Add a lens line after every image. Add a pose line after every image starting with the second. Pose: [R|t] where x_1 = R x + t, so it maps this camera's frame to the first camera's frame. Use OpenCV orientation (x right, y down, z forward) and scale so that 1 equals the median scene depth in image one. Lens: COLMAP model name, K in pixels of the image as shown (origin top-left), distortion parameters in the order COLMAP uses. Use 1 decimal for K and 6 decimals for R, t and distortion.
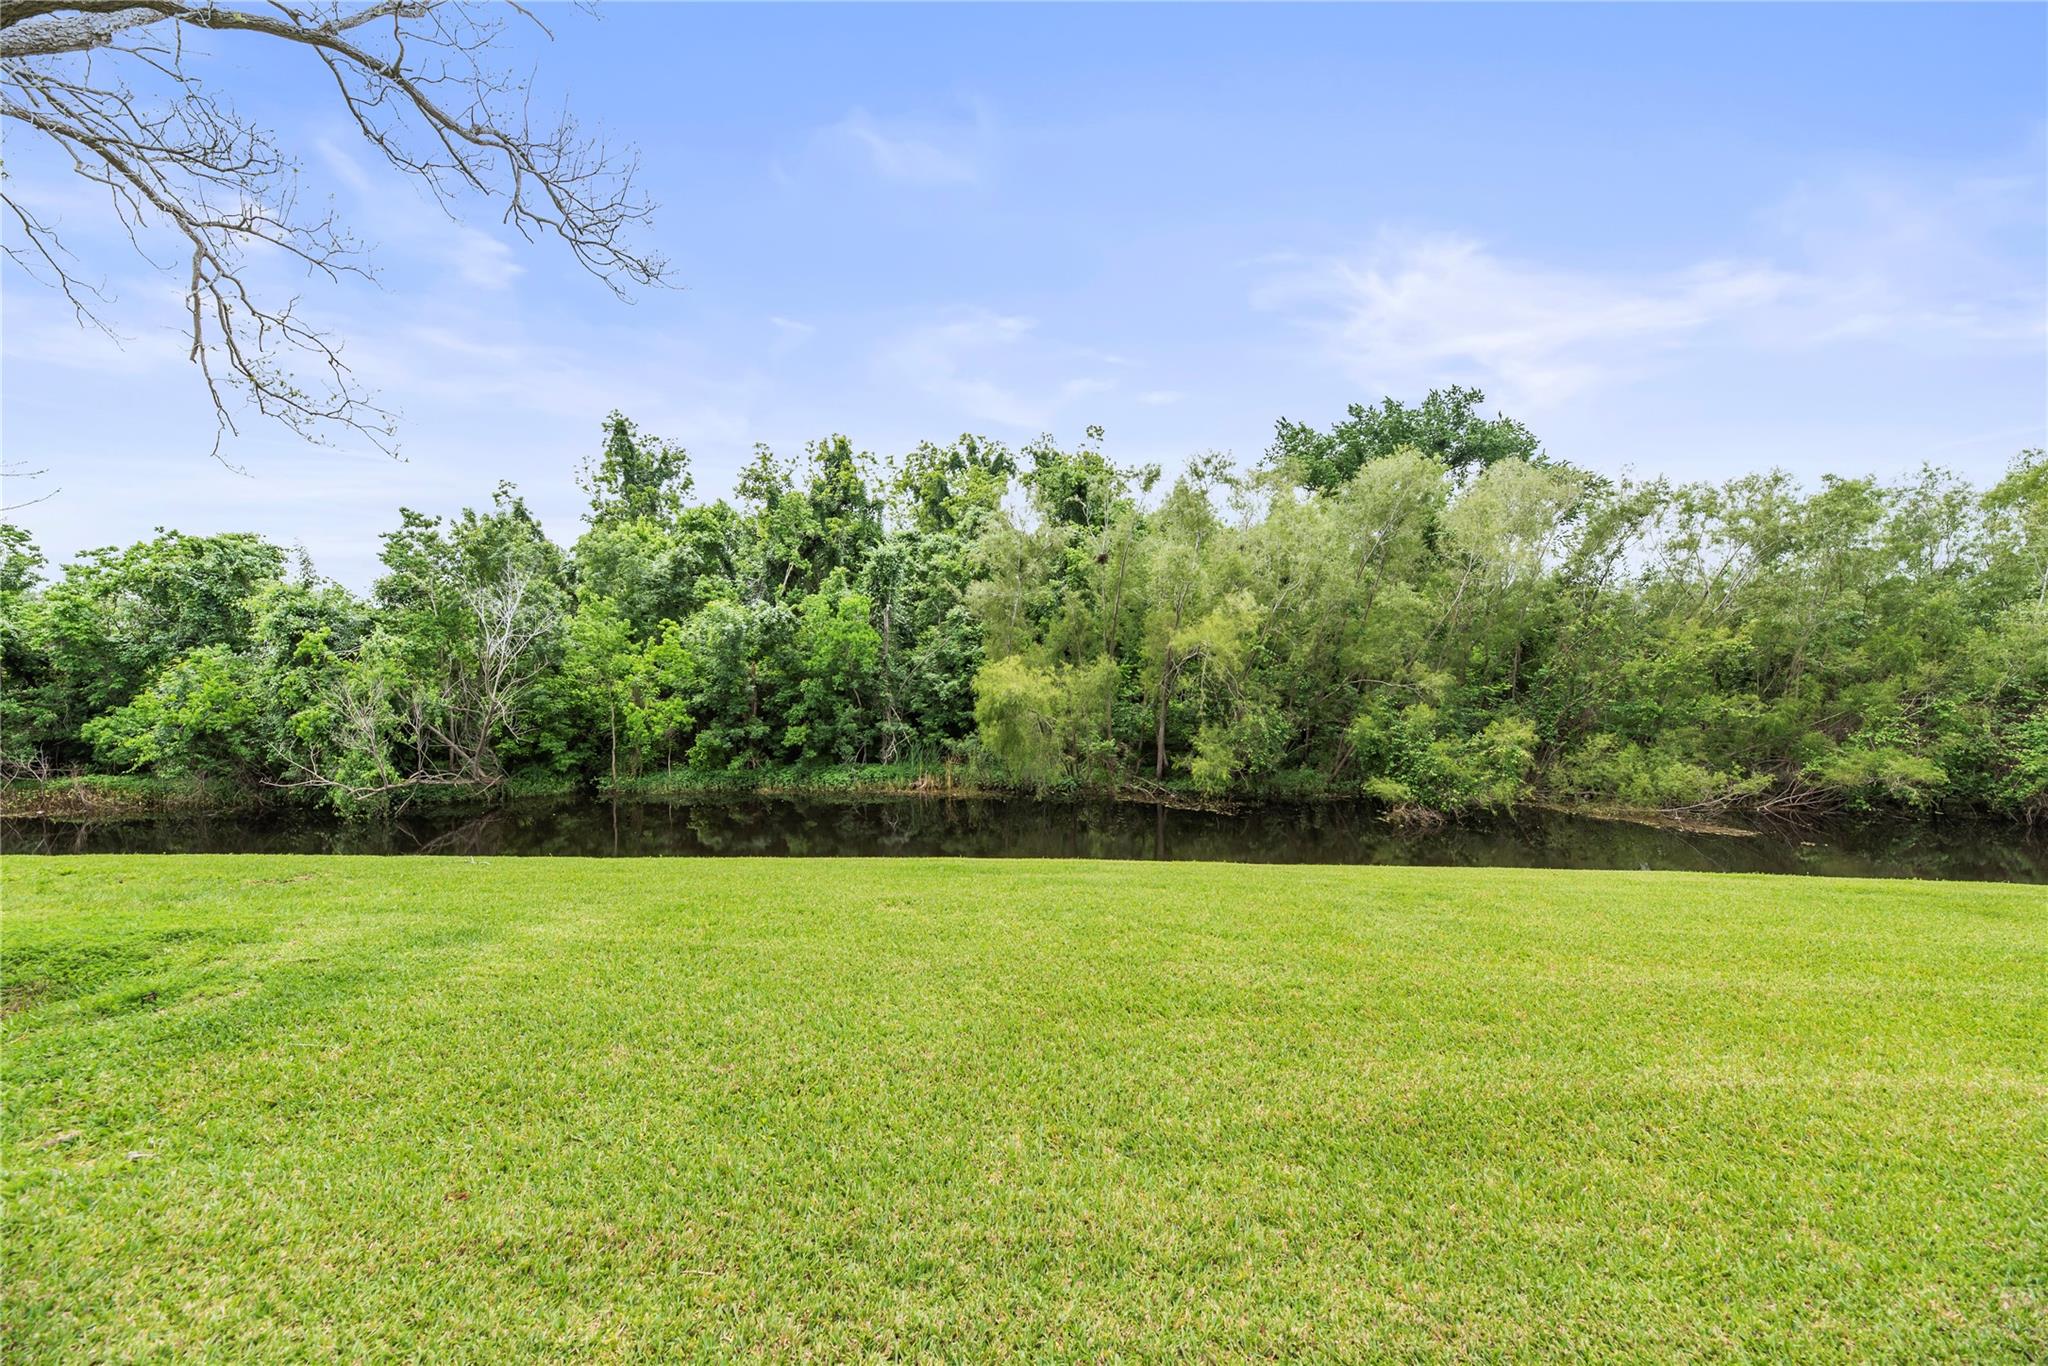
lens RADIAL K [[824.9, 0, 1036.9], [0, 824.9, 681.2], [0, 0, 1]] dist [-0.010284, 0.001253]
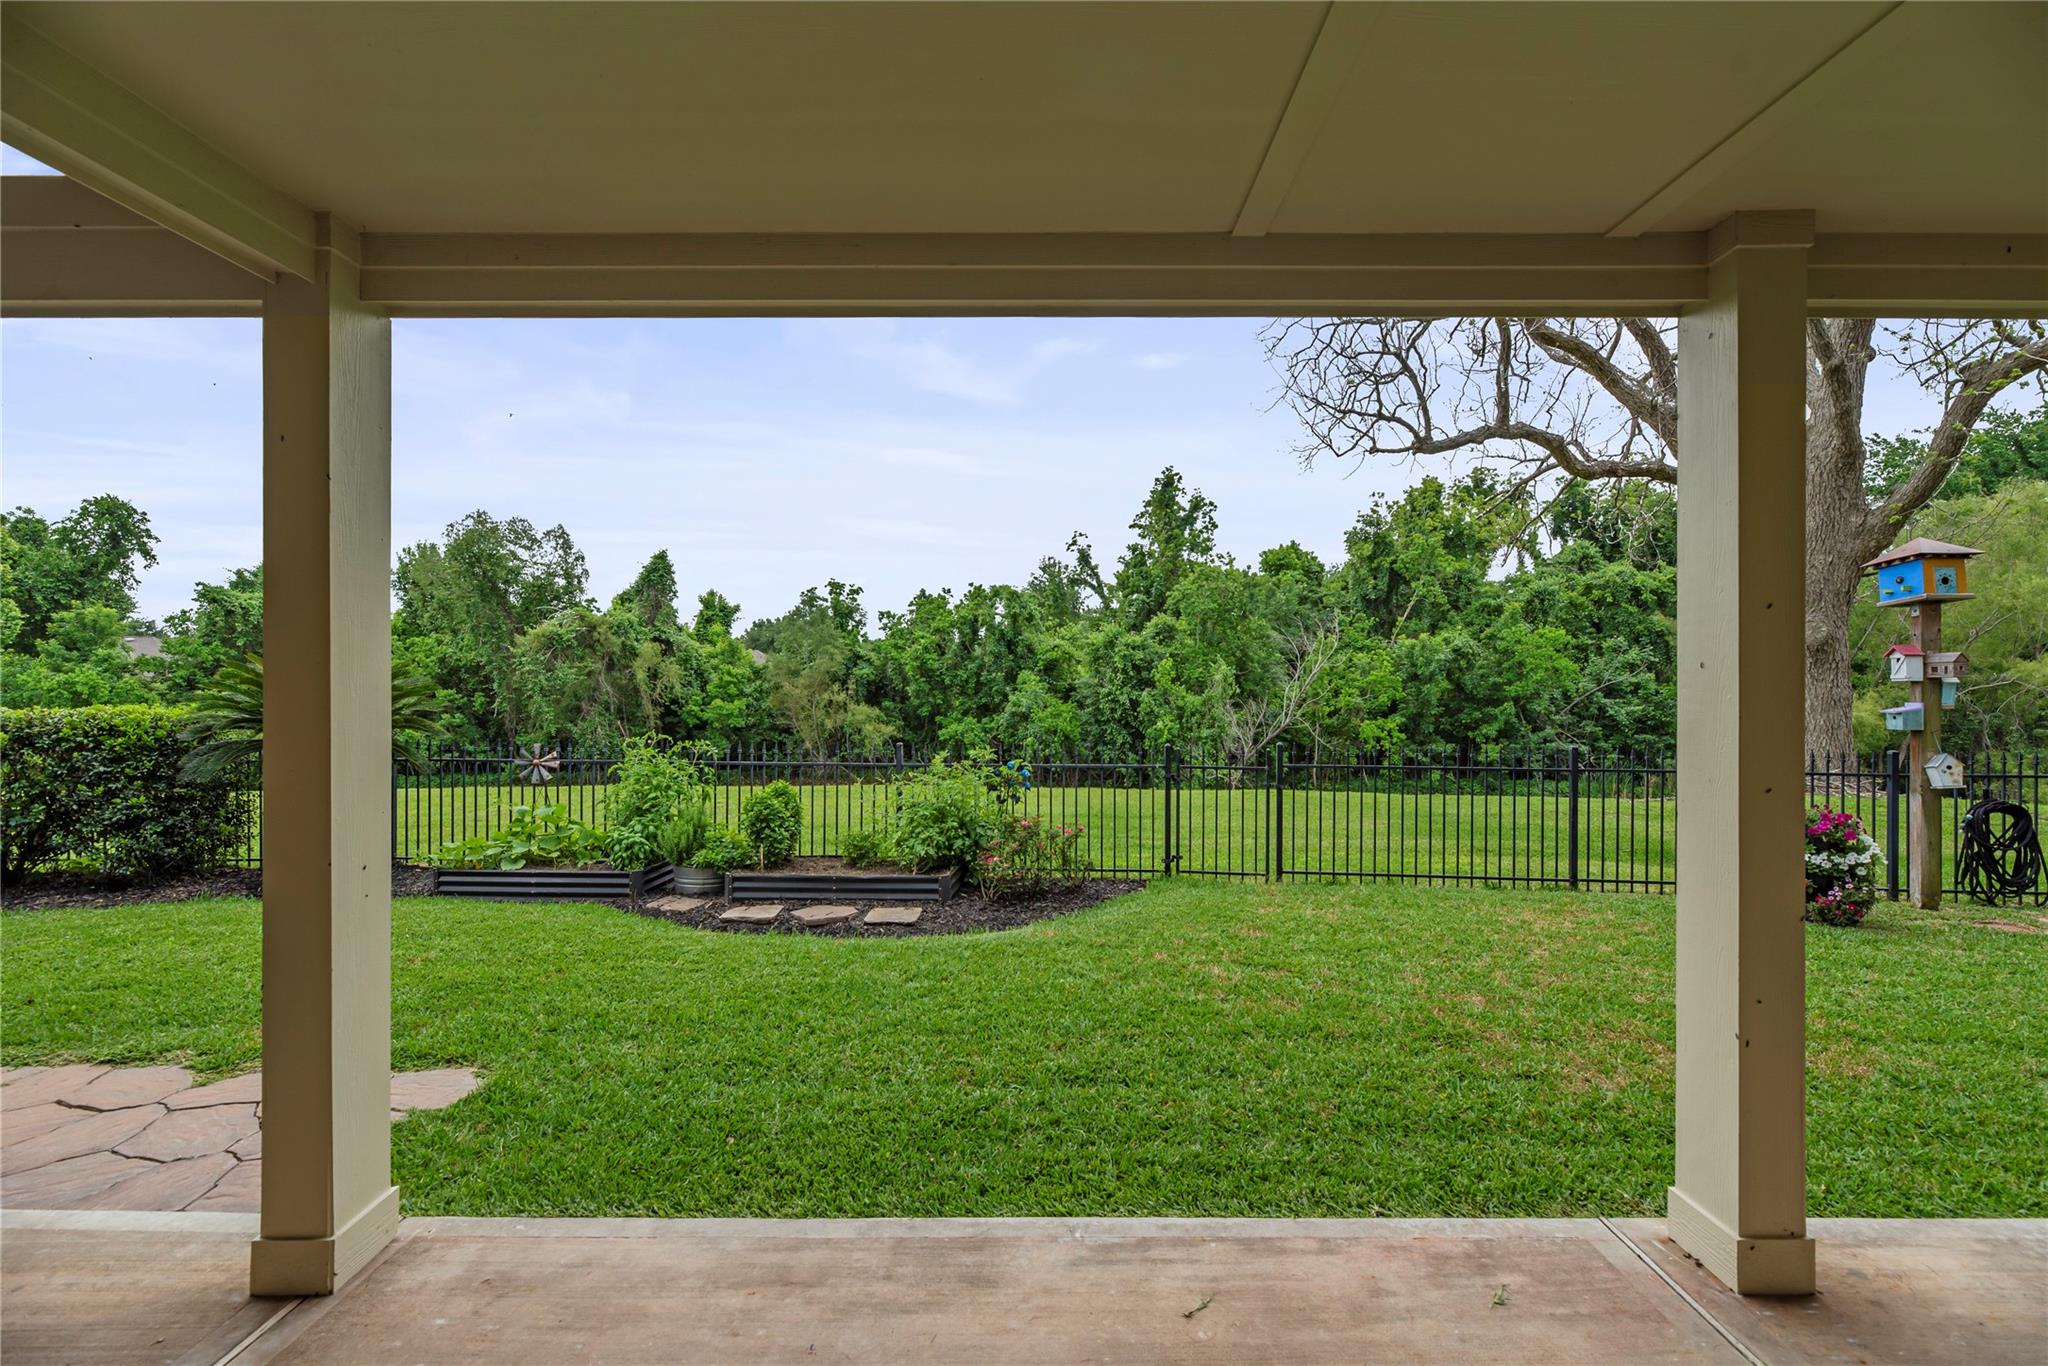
lens RADIAL K [[824.9, 0, 1029.3], [0, 824.9, 686.0], [0, 0, 1]] dist [-0.010284, 0.001253]
pose [[0.961445, 0.008062, -0.274877, -0.641029], [-0.013981, 0.999711, -0.019580, 0.005766], [0.274640, 0.022668, 0.961280, -0.279165]]
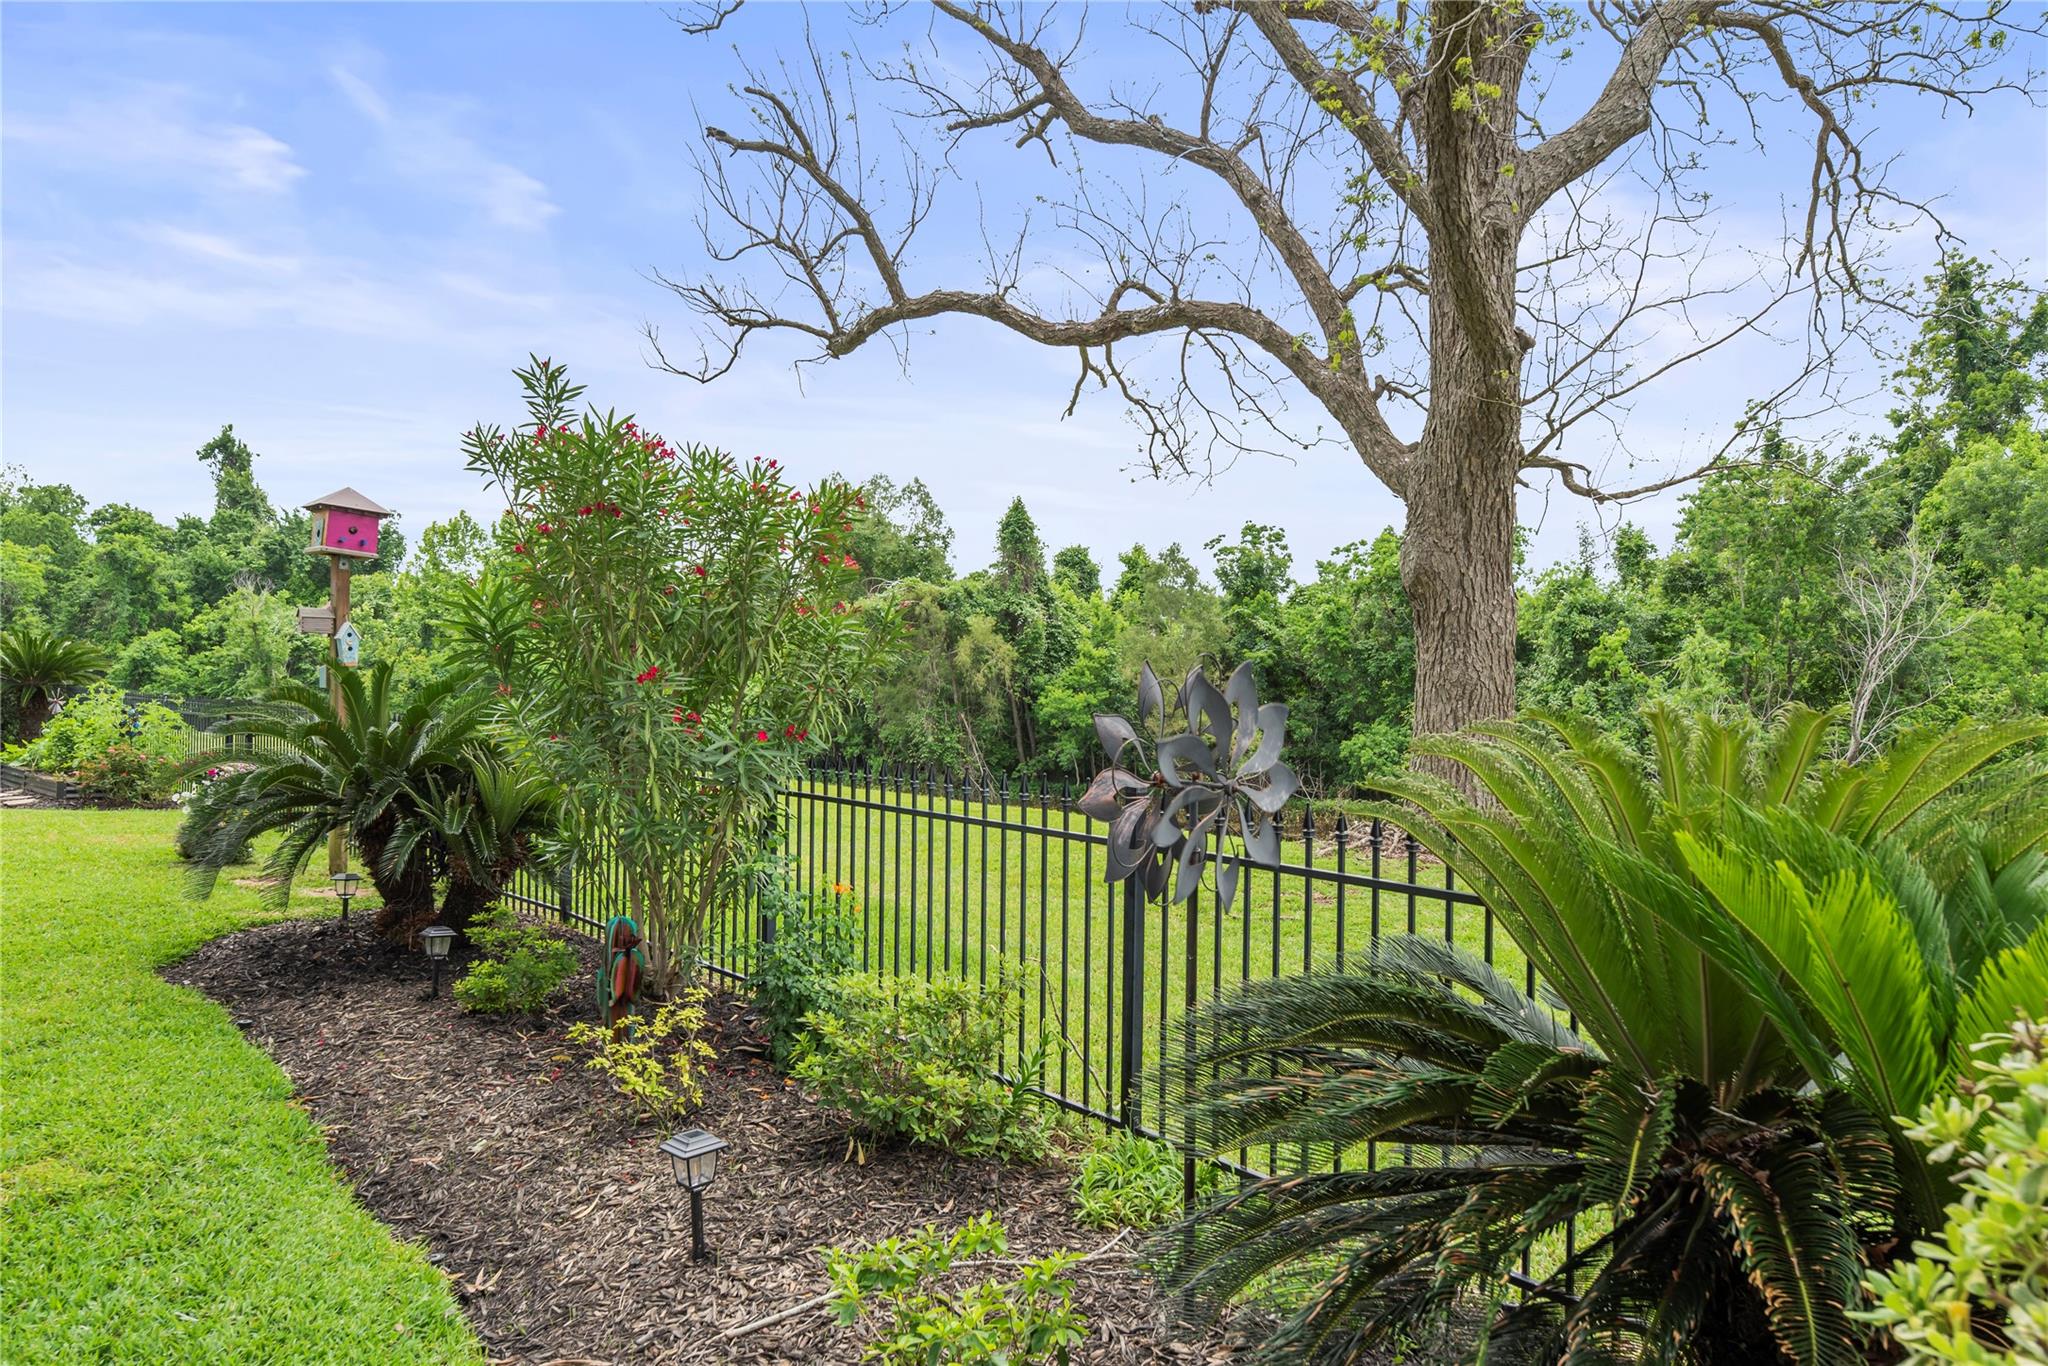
lens RADIAL K [[1342.9, 0, 1014.8], [0, 1342.9, 686.1], [0, 0, 1]] dist [-0.018119, 0.000265]
pose [[0.549125, 0.021087, -0.835474, -0.144012], [-0.038052, 0.999276, 0.000211, 0.005696], [0.834874, 0.031676, 0.549529, -0.100452]]
